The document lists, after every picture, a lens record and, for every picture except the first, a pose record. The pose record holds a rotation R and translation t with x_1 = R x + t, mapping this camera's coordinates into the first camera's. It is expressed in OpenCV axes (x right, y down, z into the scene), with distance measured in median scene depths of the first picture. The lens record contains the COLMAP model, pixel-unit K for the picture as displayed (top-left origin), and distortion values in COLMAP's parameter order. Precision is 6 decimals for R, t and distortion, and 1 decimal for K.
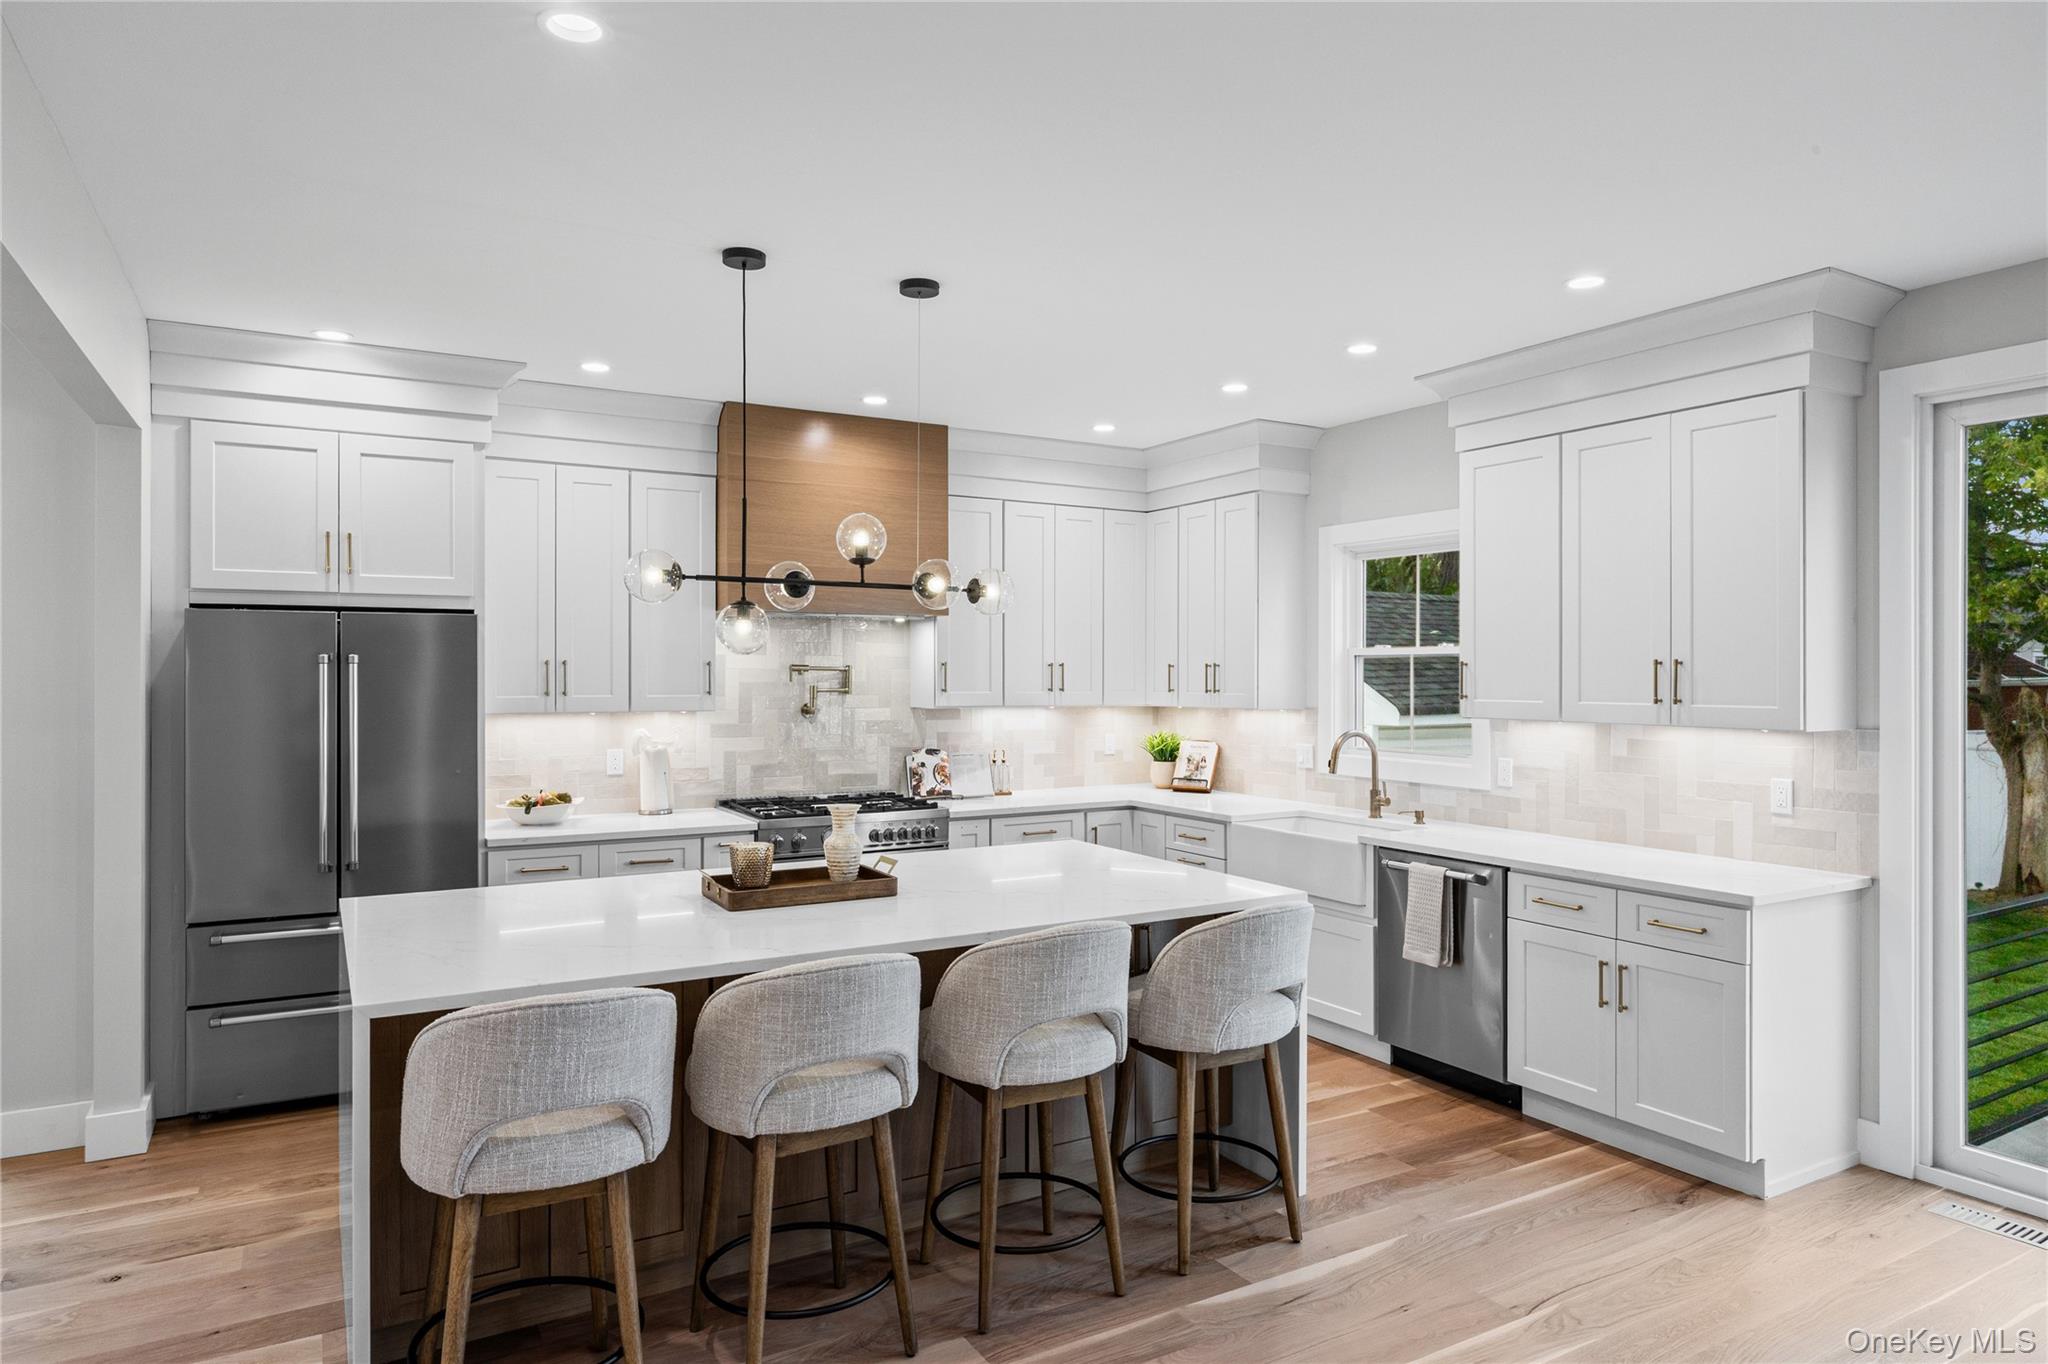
lens RADIAL K [[1222.6, 0, 1027.0], [0, 1222.6, 673.9], [0, 0, 1]] dist [-0.002672, -0.002437]
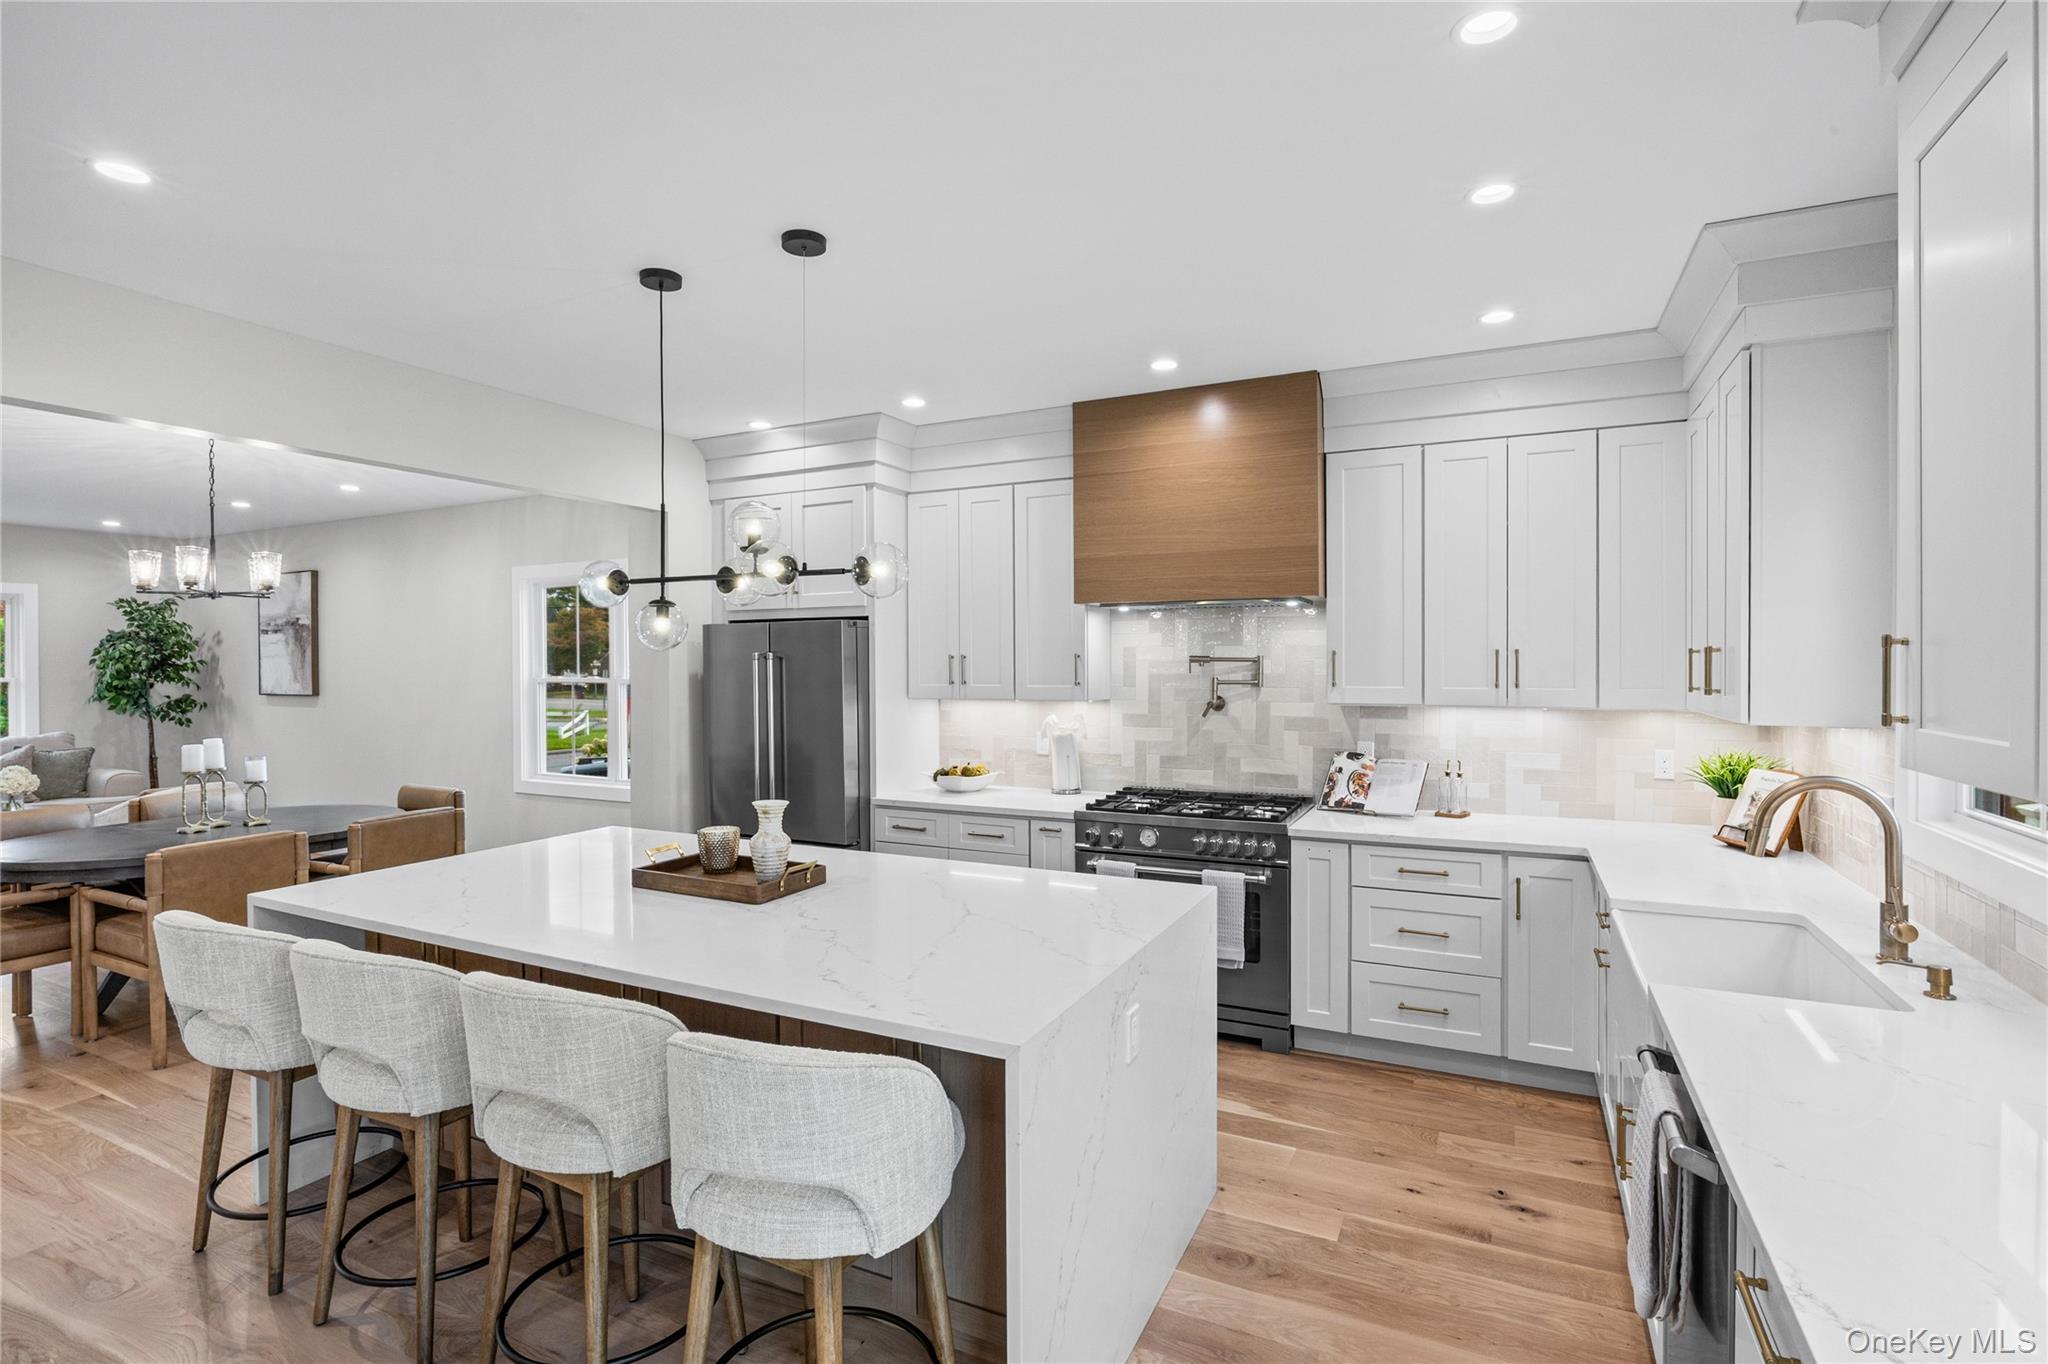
lens RADIAL K [[960.3, 0, 1029.2], [0, 960.3, 676.8], [0, 0, 1]] dist [-0.015847, -0.000831]
pose [[0.554849, 0.008249, -0.831910, 0.431812], [0.004309, 0.999909, 0.012789, -0.001202], [0.831940, -0.010680, 0.554762, 0.539169]]
